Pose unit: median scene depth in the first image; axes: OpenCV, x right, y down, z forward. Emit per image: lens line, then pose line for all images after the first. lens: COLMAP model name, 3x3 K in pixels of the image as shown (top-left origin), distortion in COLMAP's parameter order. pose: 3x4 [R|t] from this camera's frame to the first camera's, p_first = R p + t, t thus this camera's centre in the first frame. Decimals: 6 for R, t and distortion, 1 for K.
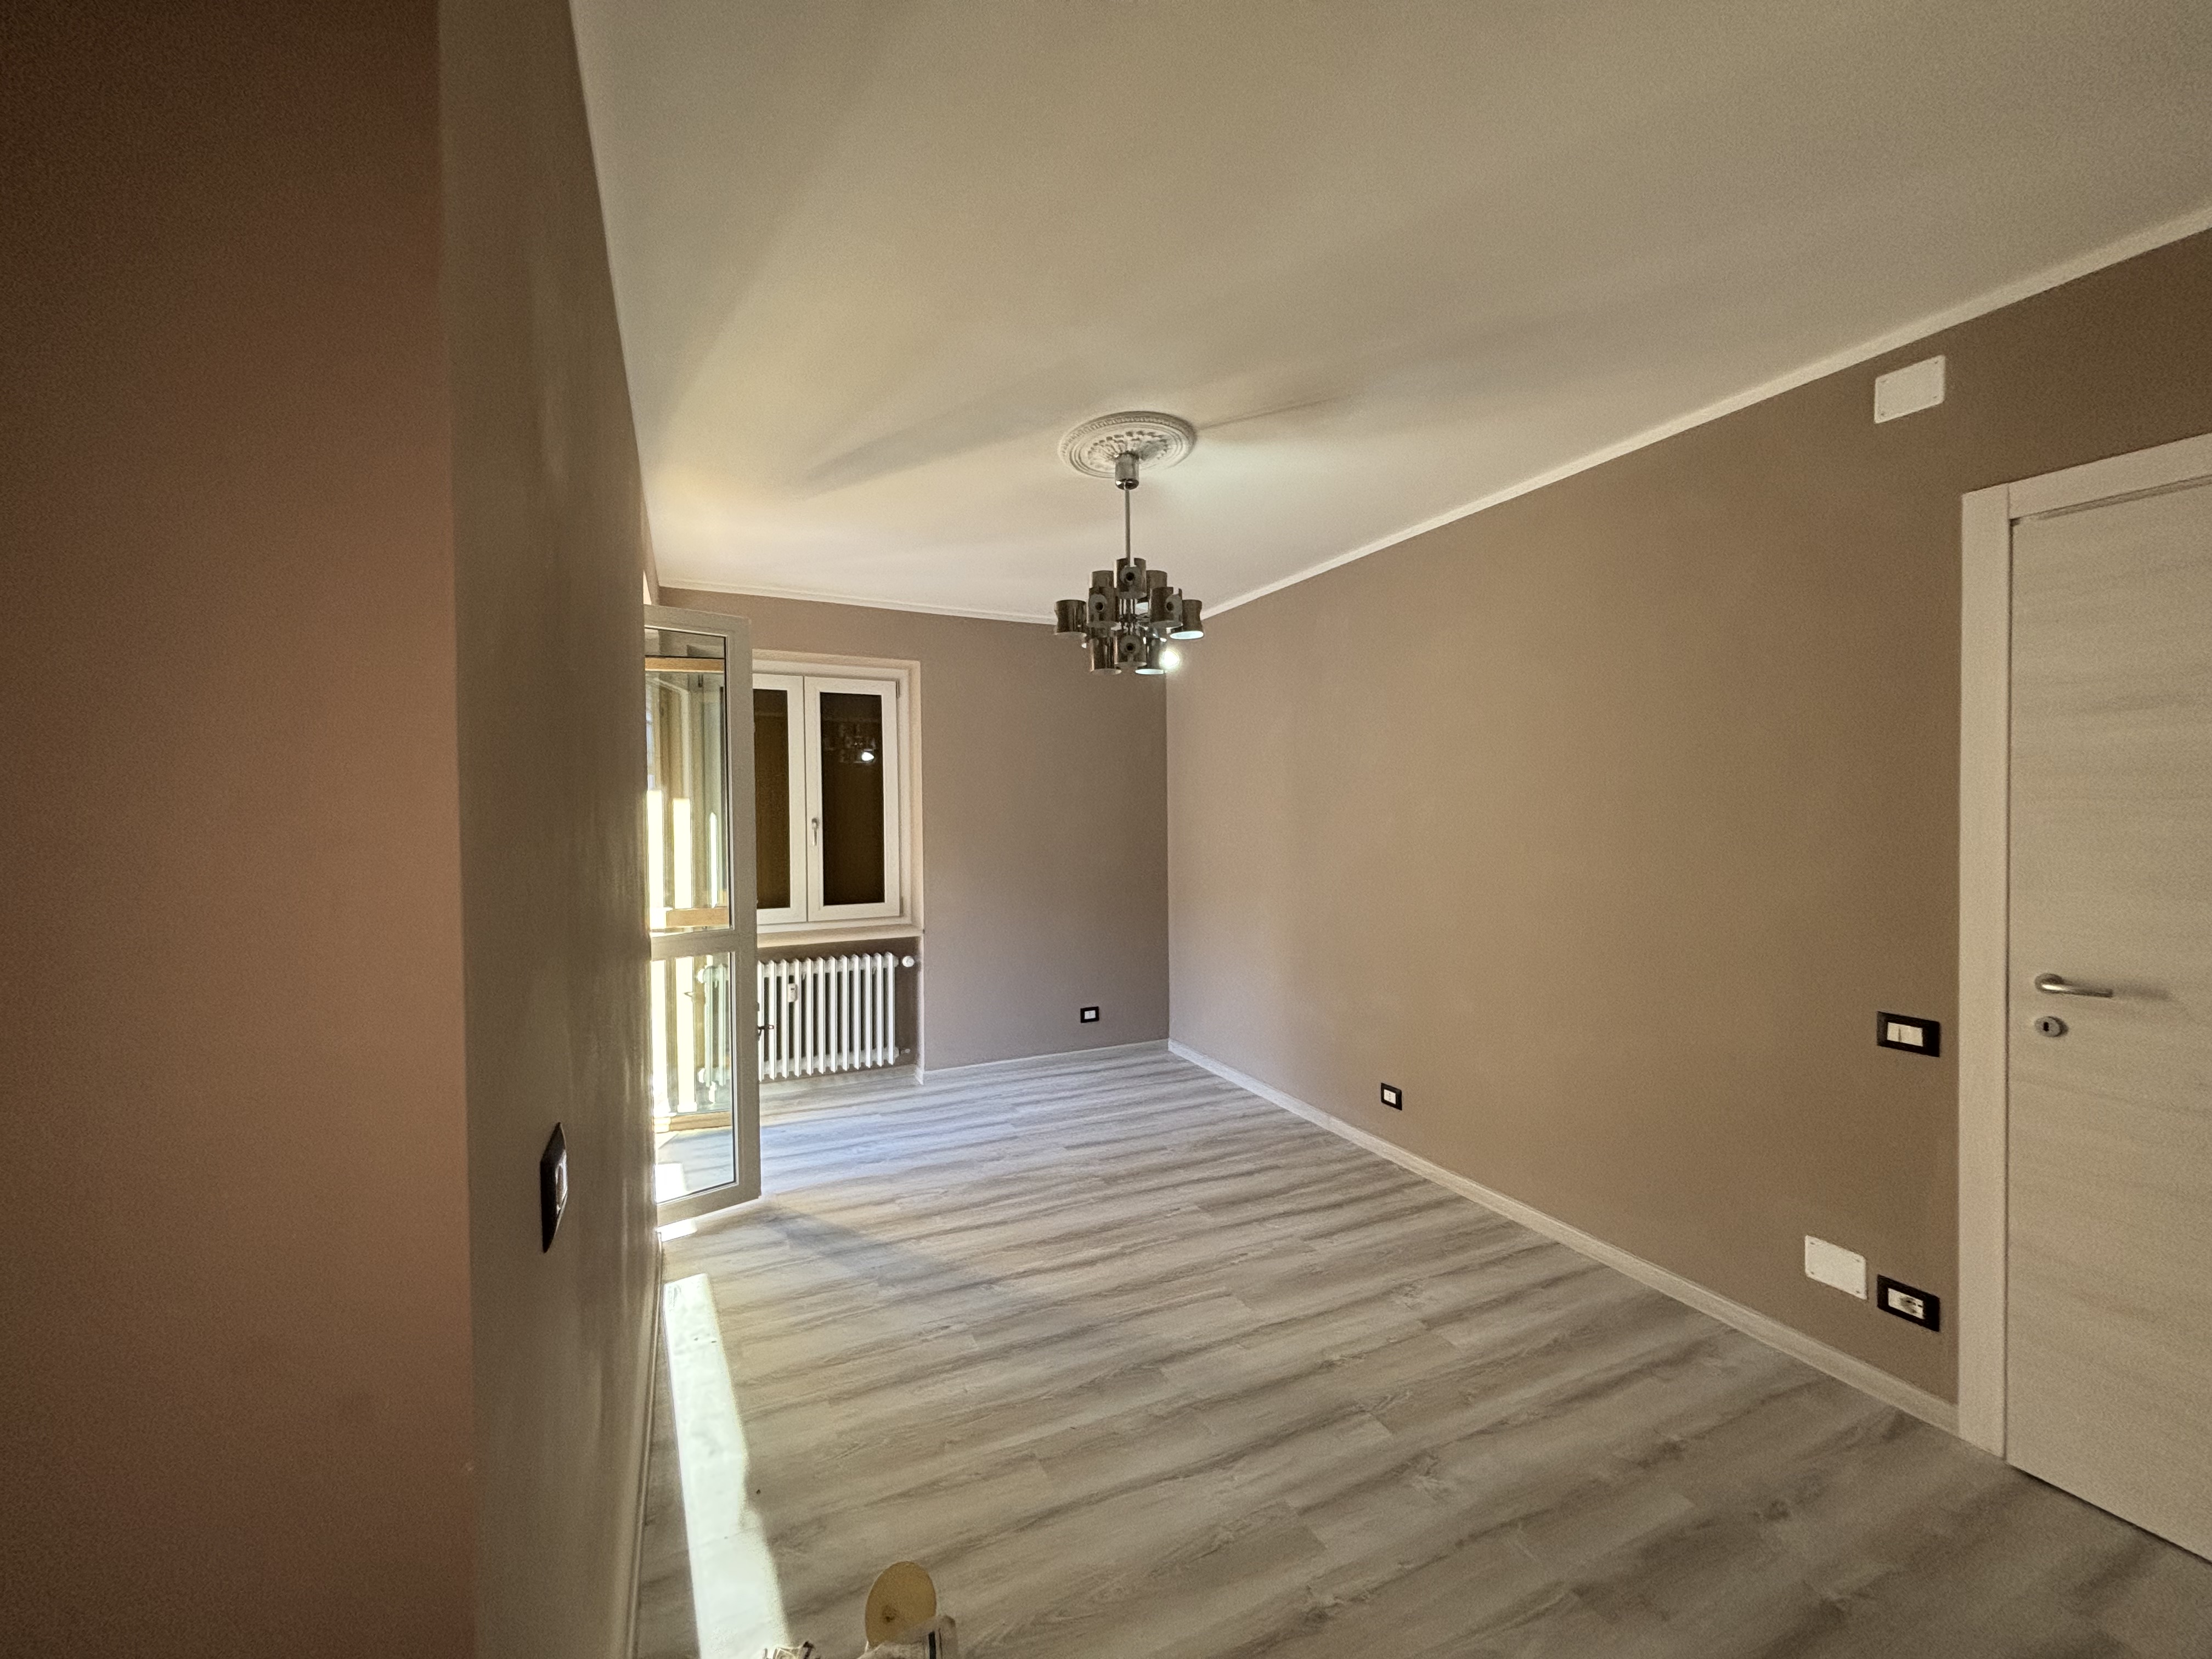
lens RADIAL K [[893.3, 0, 1098.6], [0, 893.3, 830.3], [0, 0, 1]] dist [0.002455, -0.001310]
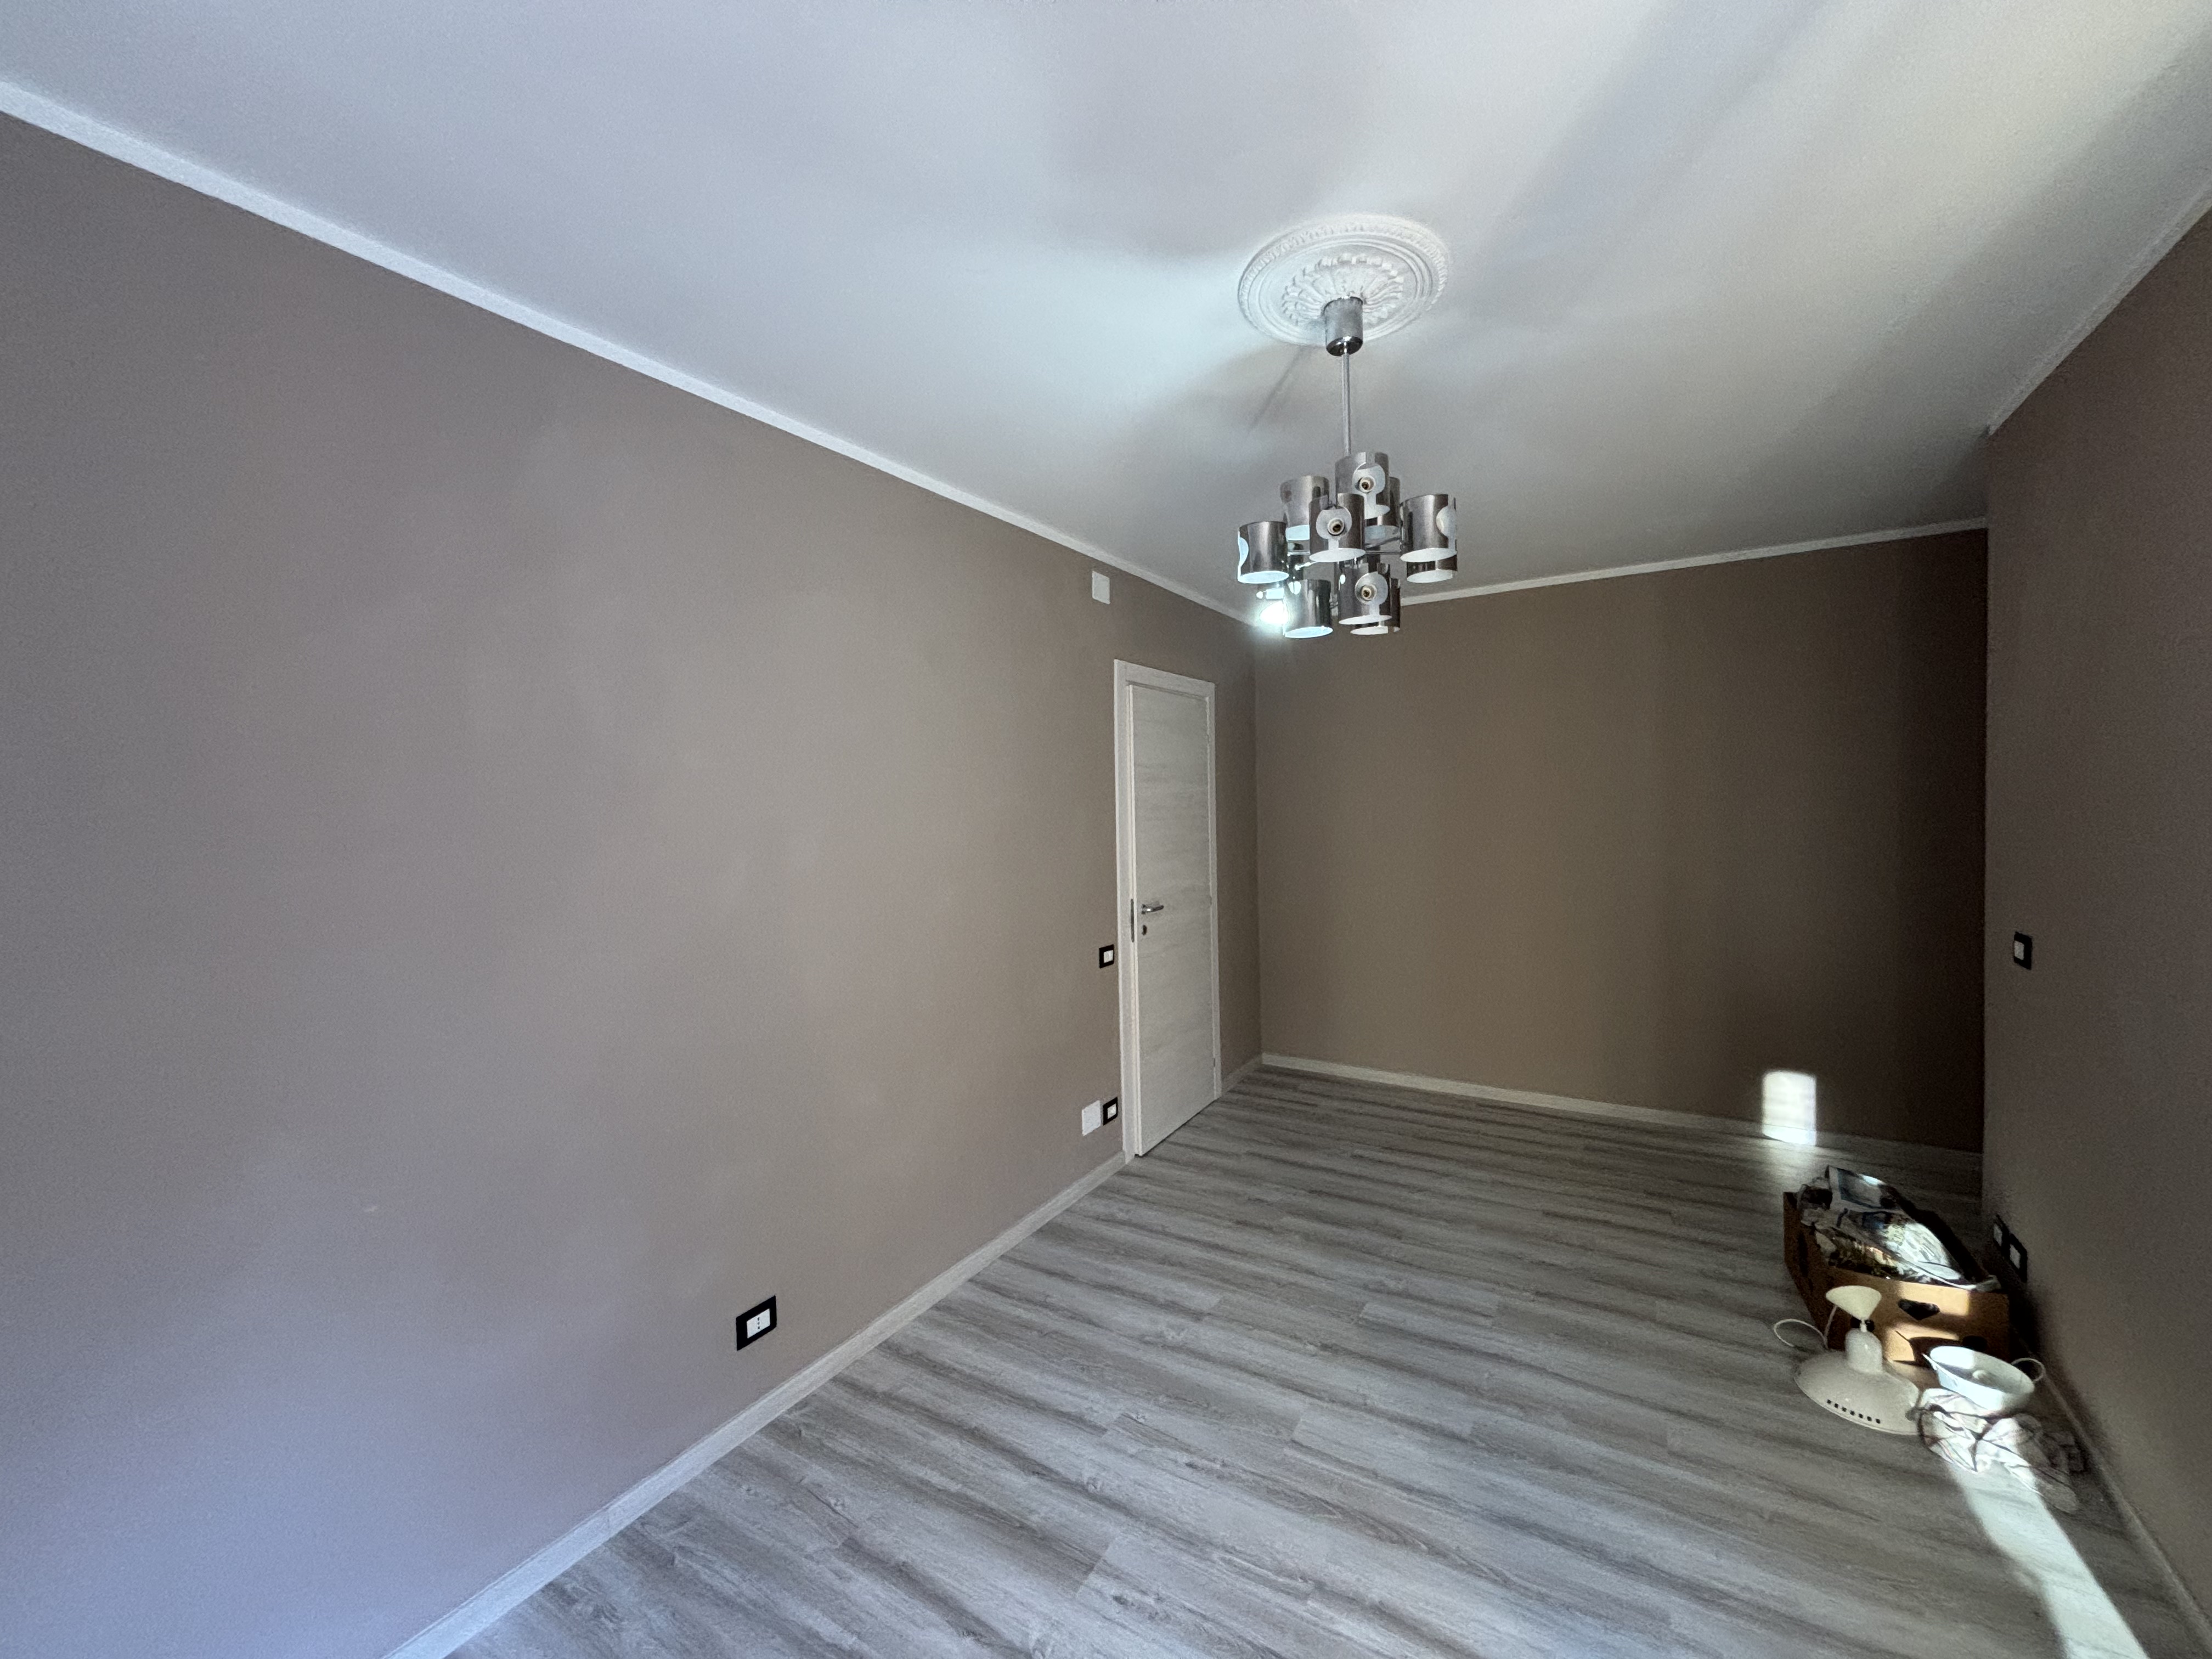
lens RADIAL K [[893.3, 0, 1105.8], [0, 893.3, 817.5], [0, 0, 1]] dist [0.002455, -0.001310]
pose [[-0.556800, 0.008460, 0.830603, -0.333494], [0.046380, 0.998705, 0.020919, -0.048877], [-0.829350, 0.050171, -0.556472, 1.209522]]
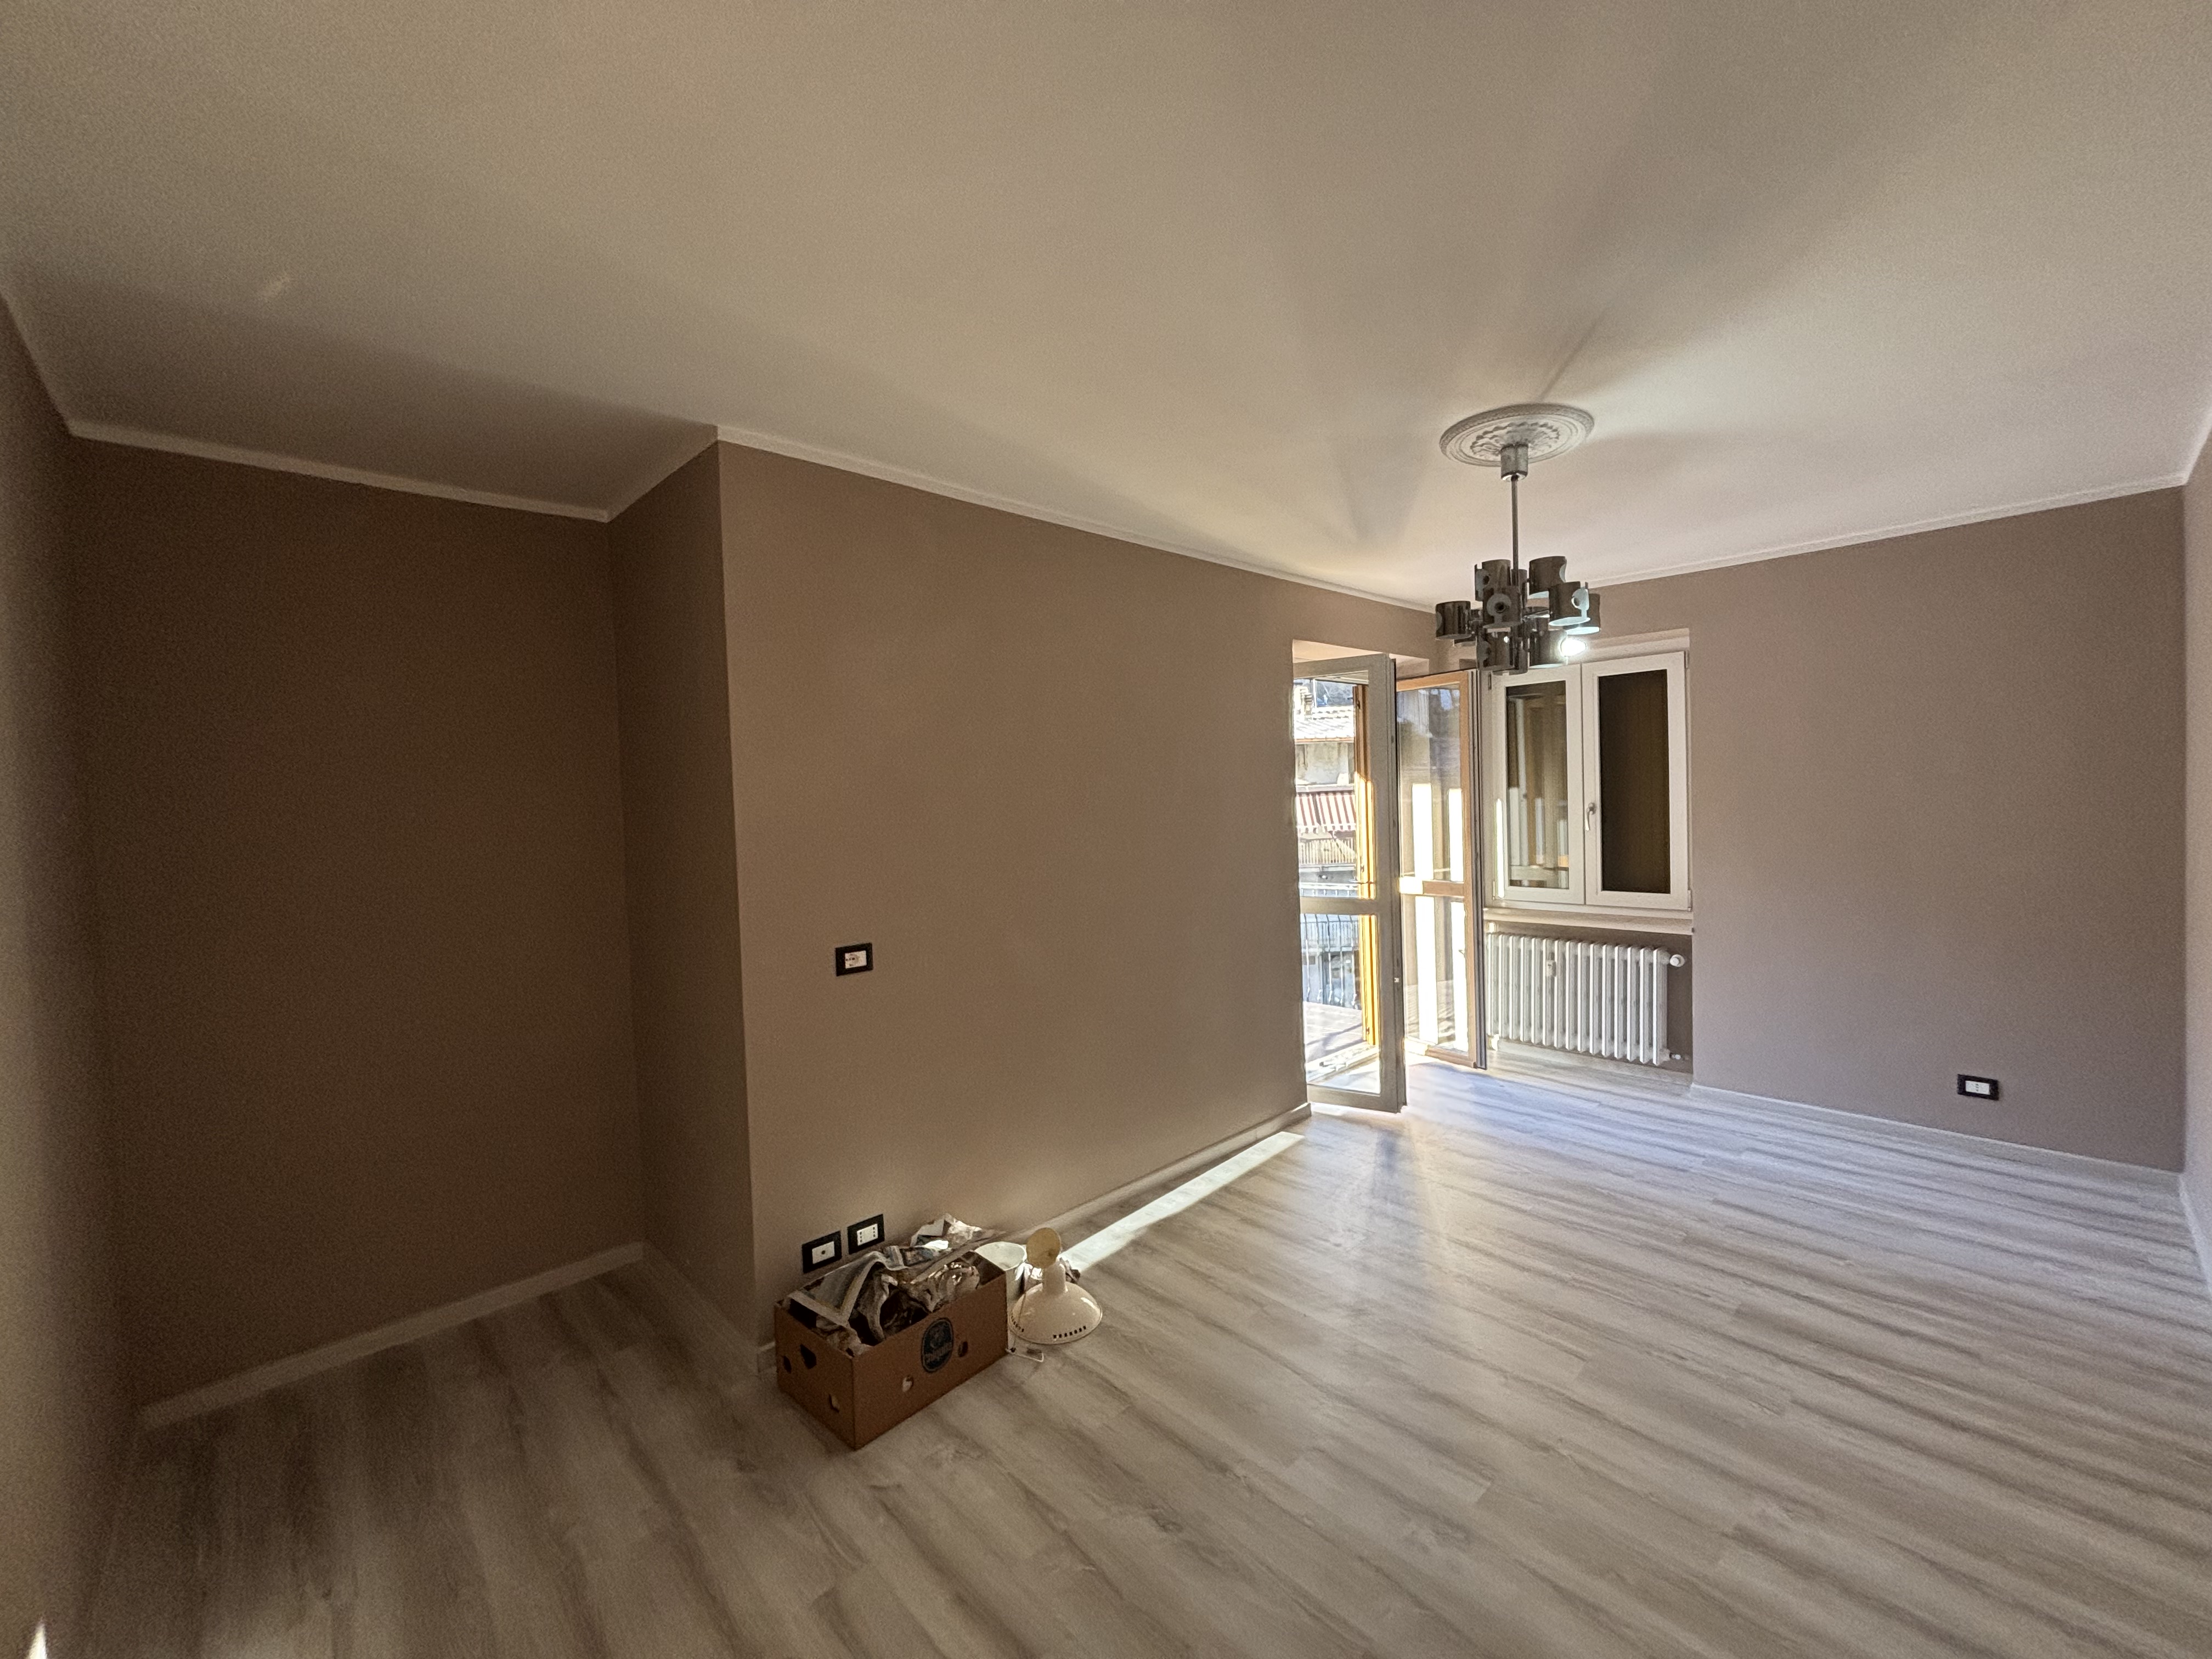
lens RADIAL K [[893.3, 0, 1106.9], [0, 893.3, 829.5], [0, 0, 1]] dist [0.002455, -0.001310]
pose [[0.320505, 0.035589, -0.946578, 0.637728], [0.006835, 0.999181, 0.039882, -0.038429], [0.947222, -0.019252, 0.319999, 0.212052]]
